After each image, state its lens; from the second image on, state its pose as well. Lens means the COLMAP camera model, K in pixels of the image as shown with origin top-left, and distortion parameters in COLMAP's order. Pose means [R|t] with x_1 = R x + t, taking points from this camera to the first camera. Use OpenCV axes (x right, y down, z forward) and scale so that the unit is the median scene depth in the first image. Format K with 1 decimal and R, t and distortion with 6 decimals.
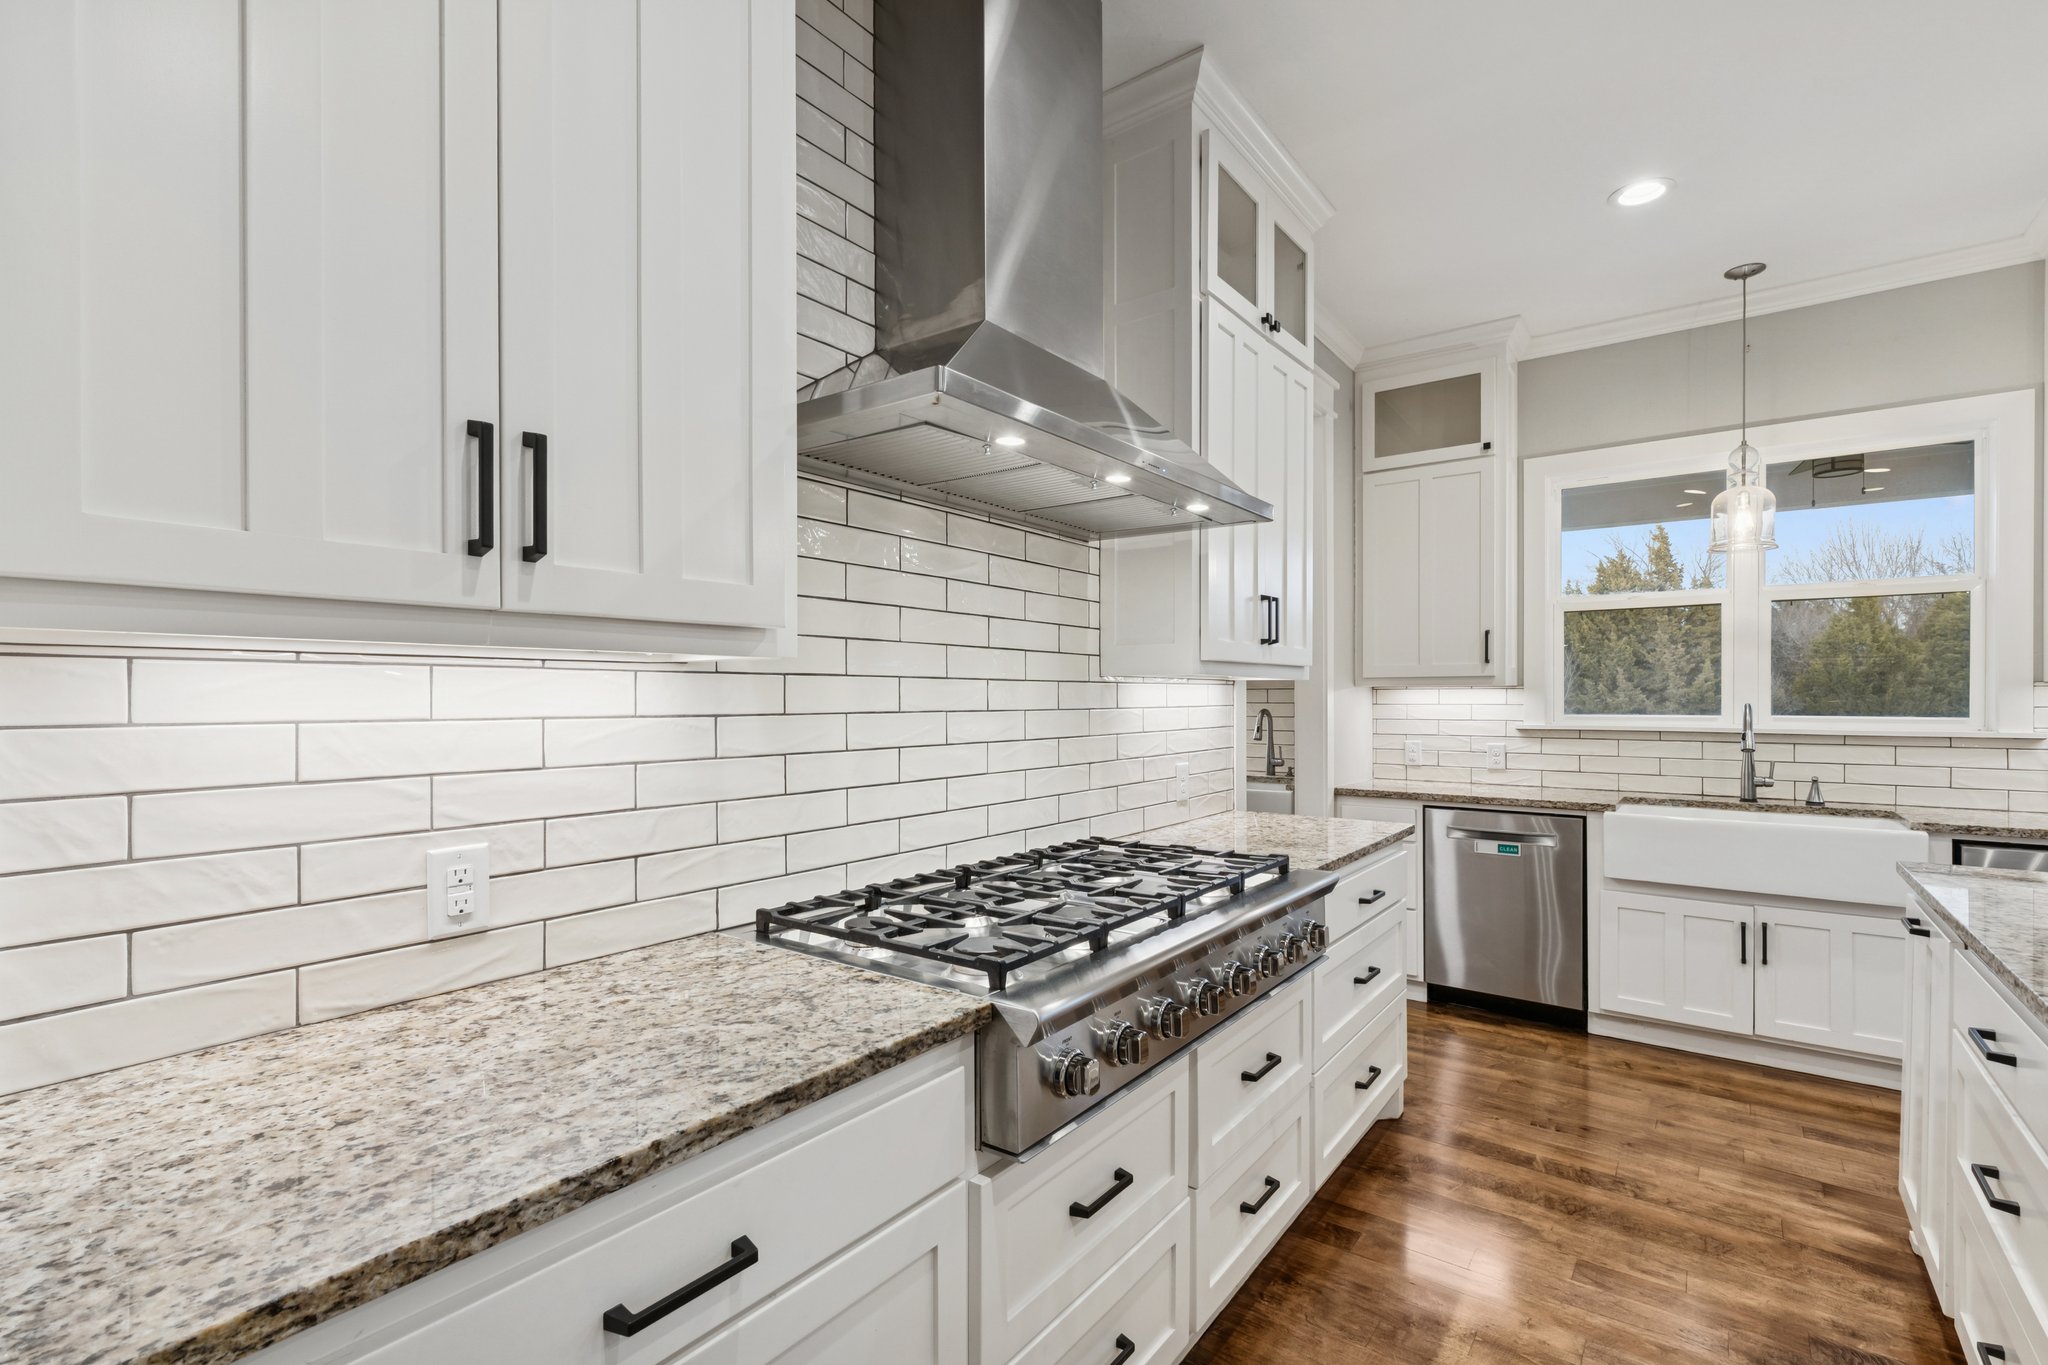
lens RADIAL K [[914.7, 0, 1073.2], [0, 914.7, 709.5], [0, 0, 1]] dist [0.002247, 0.000451]
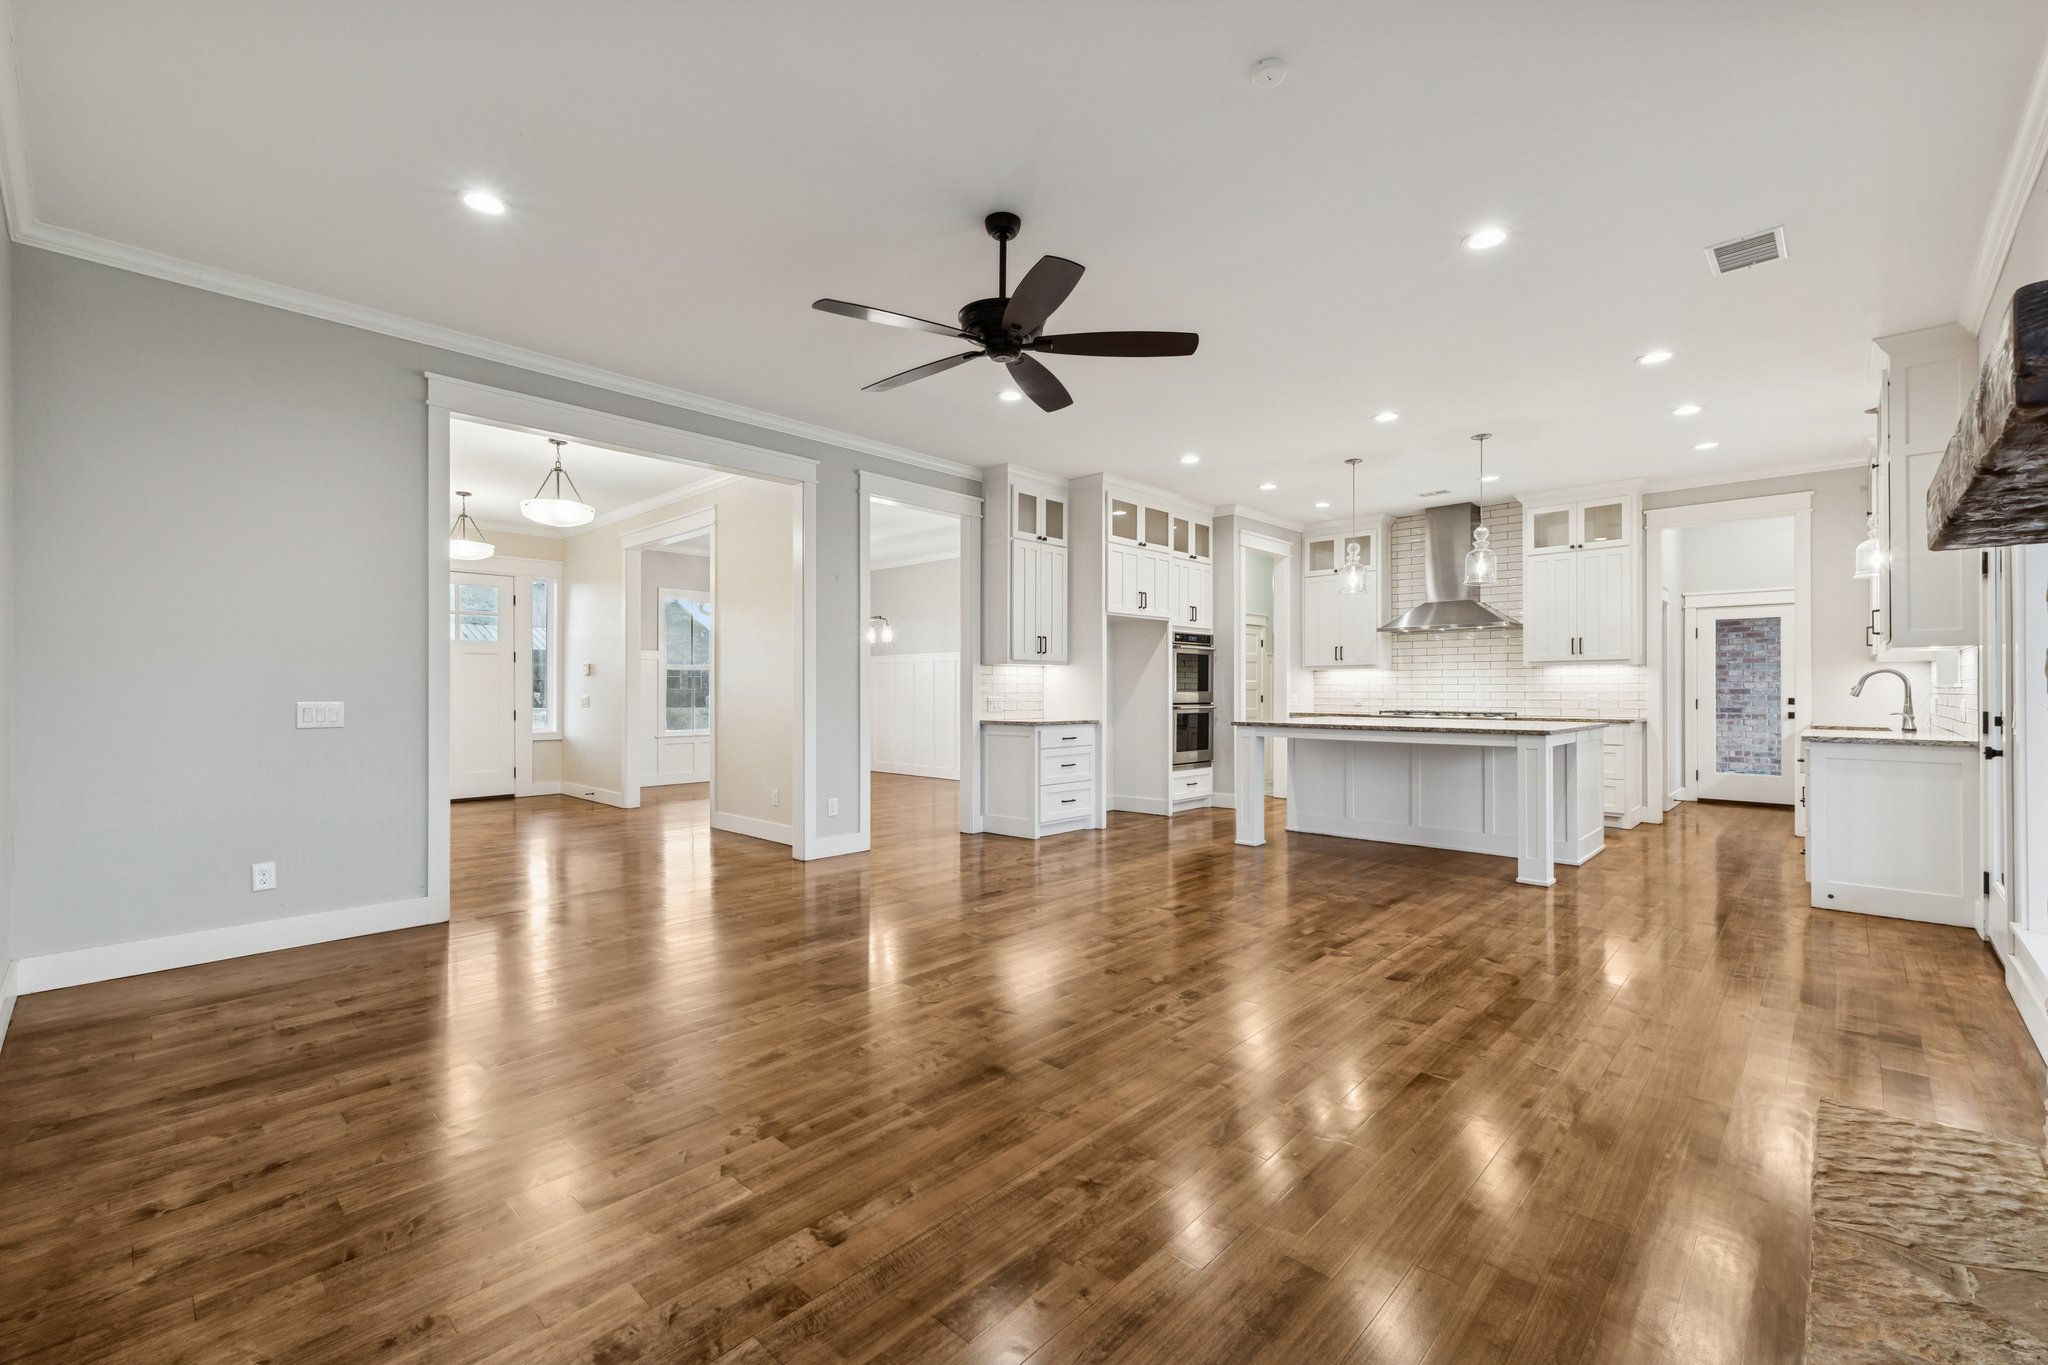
lens RADIAL K [[869.6, 0, 1013.1], [0, 869.6, 683.8], [0, 0, 1]] dist [0.018992, 0.000076]
pose [[-0.125144, -0.007622, -0.992109, 3.212175], [-0.014603, 0.999876, -0.005840, 0.067651], [0.992031, 0.013757, -0.125239, -0.448633]]
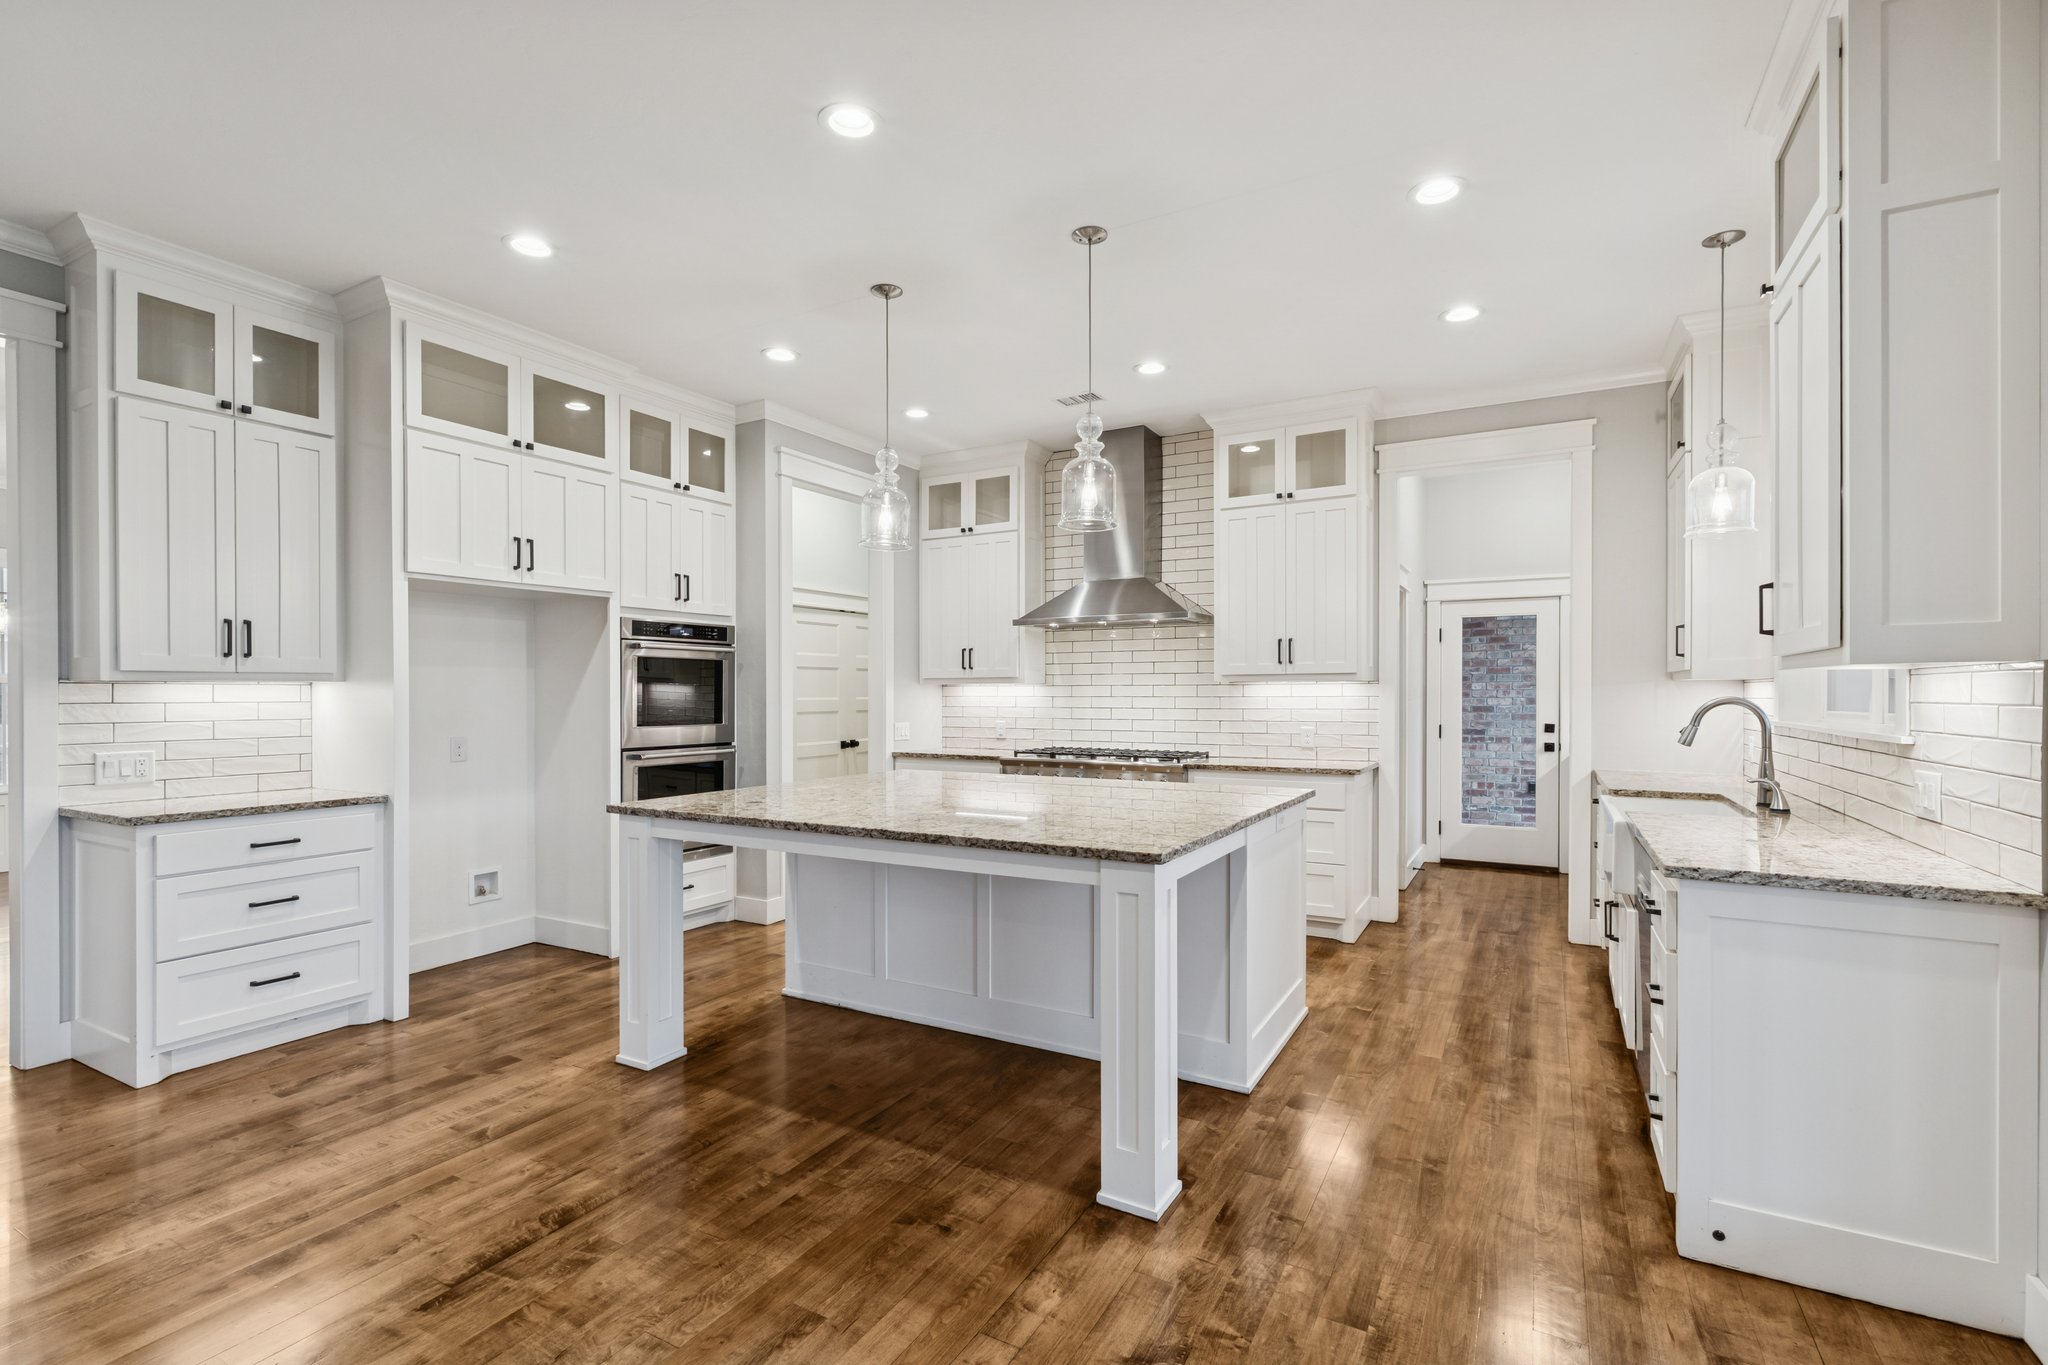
lens RADIAL K [[928.7, 0, 1012.8], [0, 928.7, 699.9], [0, 0, 1]] dist [0.001459, -0.000003]
pose [[0.111575, 0.006533, -0.993735, 2.038350], [-0.012487, 0.999909, 0.005172, 0.001172], [0.993678, 0.011831, 0.111646, 0.220271]]
